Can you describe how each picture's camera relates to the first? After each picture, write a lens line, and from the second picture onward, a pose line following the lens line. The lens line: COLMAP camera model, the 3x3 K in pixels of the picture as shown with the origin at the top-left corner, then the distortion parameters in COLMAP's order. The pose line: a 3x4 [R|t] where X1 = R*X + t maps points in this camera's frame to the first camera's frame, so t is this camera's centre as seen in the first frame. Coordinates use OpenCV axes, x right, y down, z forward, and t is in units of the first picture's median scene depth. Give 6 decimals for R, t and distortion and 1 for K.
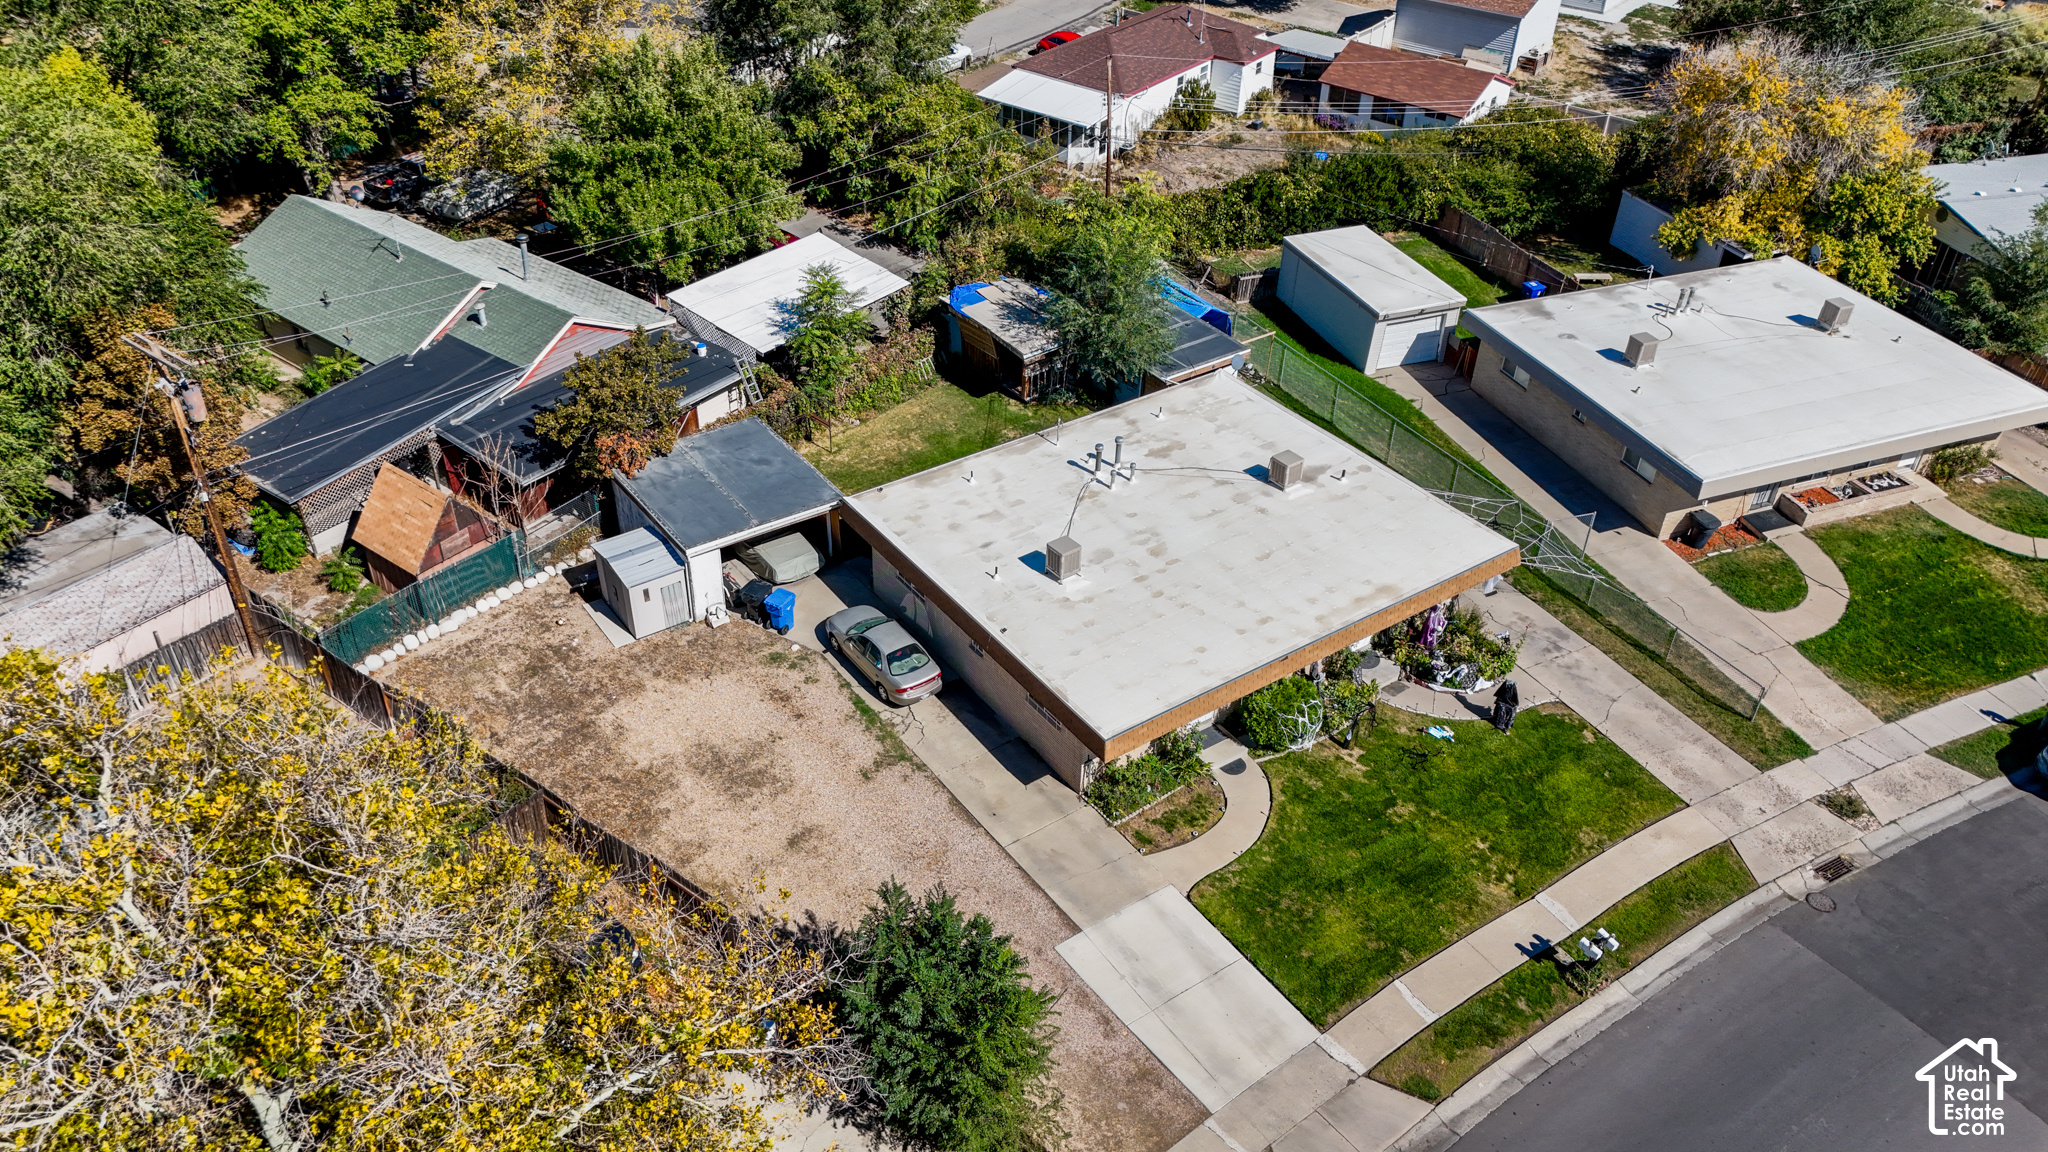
lens RADIAL K [[1508.2, 0, 1018.3], [0, 1508.2, 578.0], [0, 0, 1]] dist [0.064409, -0.056039]
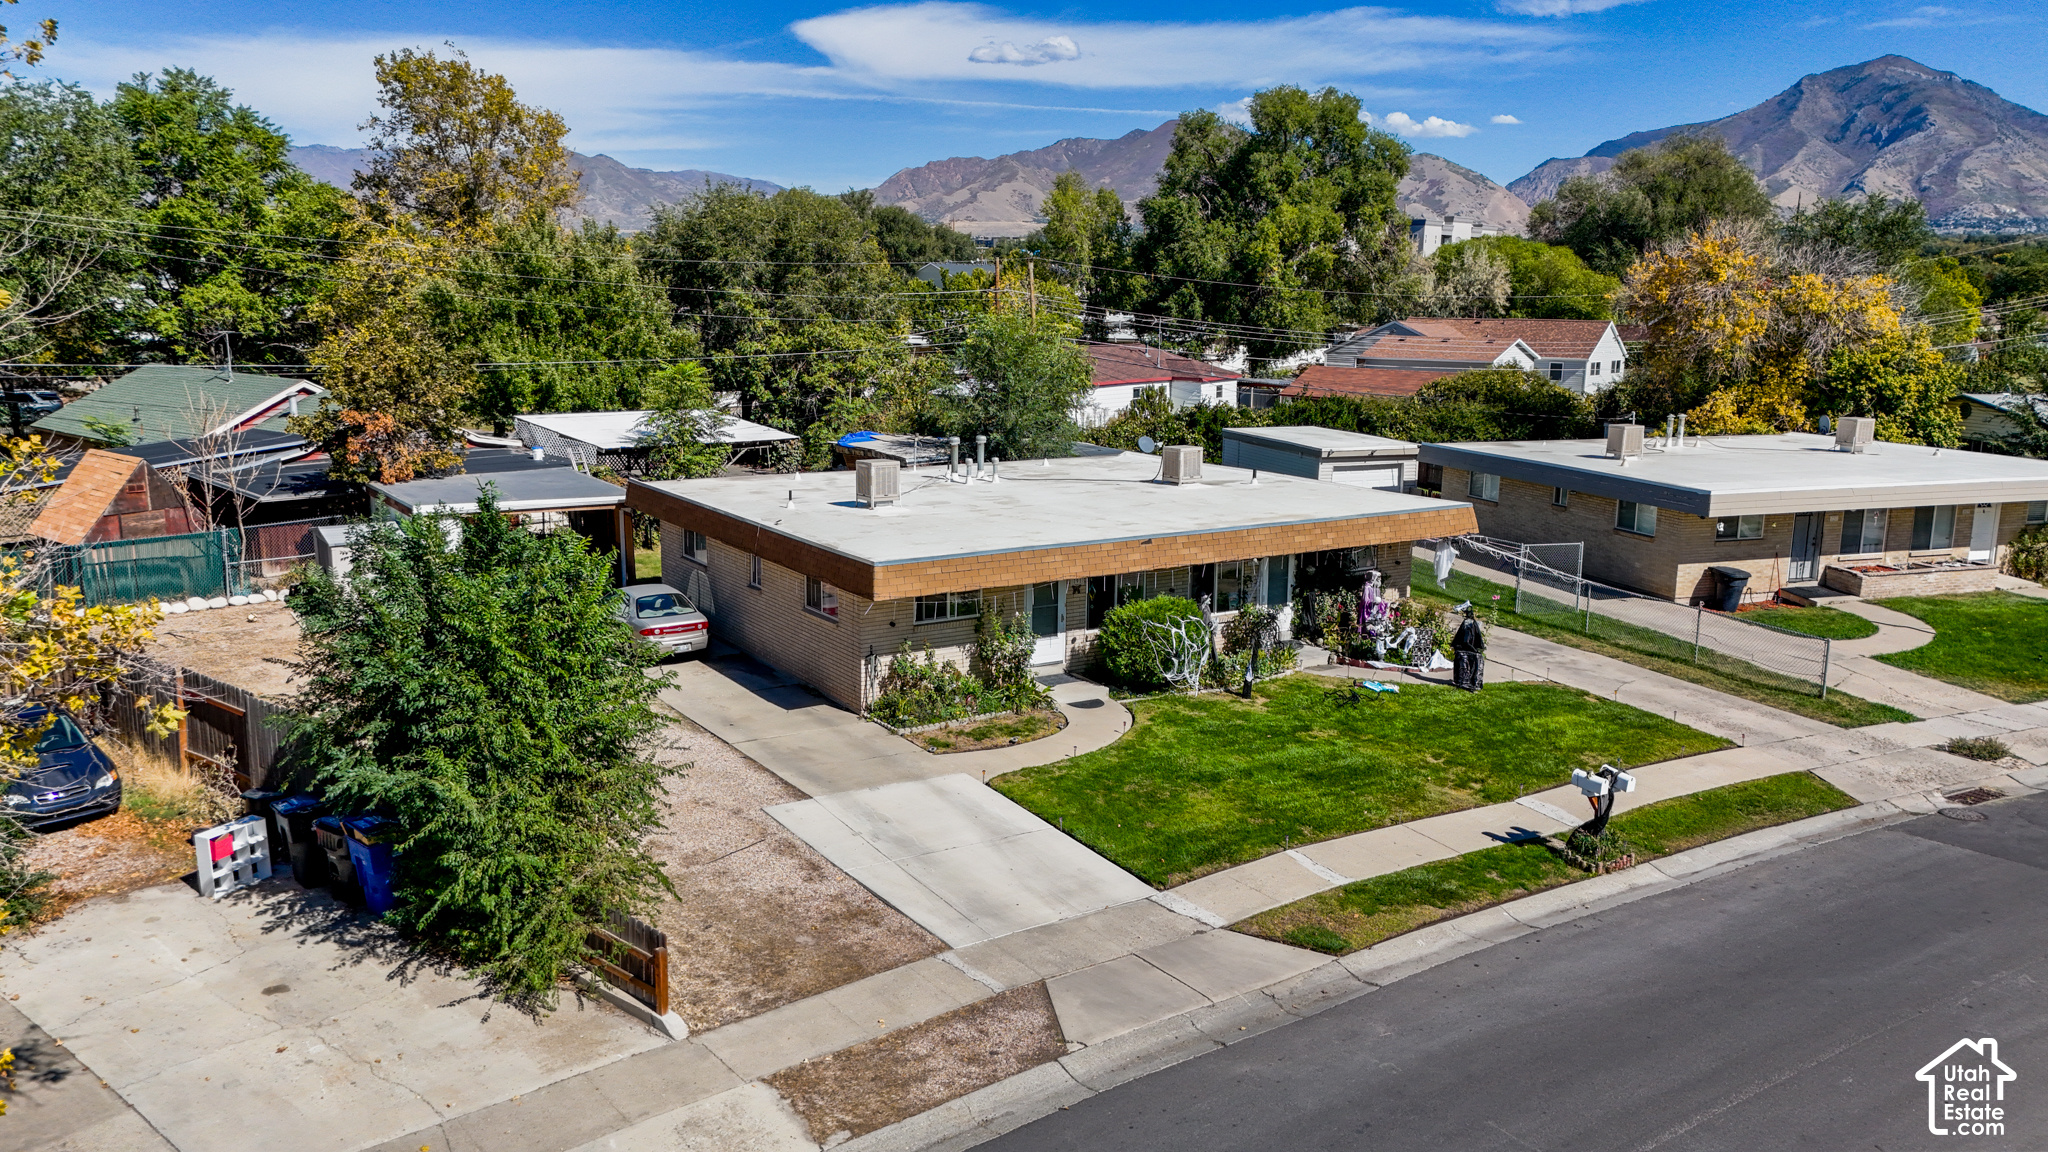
lens RADIAL K [[1508.2, 0, 1019.7], [0, 1508.2, 581.9], [0, 0, 1]] dist [0.064409, -0.056039]
pose [[0.998962, -0.003322, -0.045420, 0.143761], [-0.016280, 0.905390, -0.424268, 0.376347], [0.042532, 0.424567, 0.904397, 0.327696]]
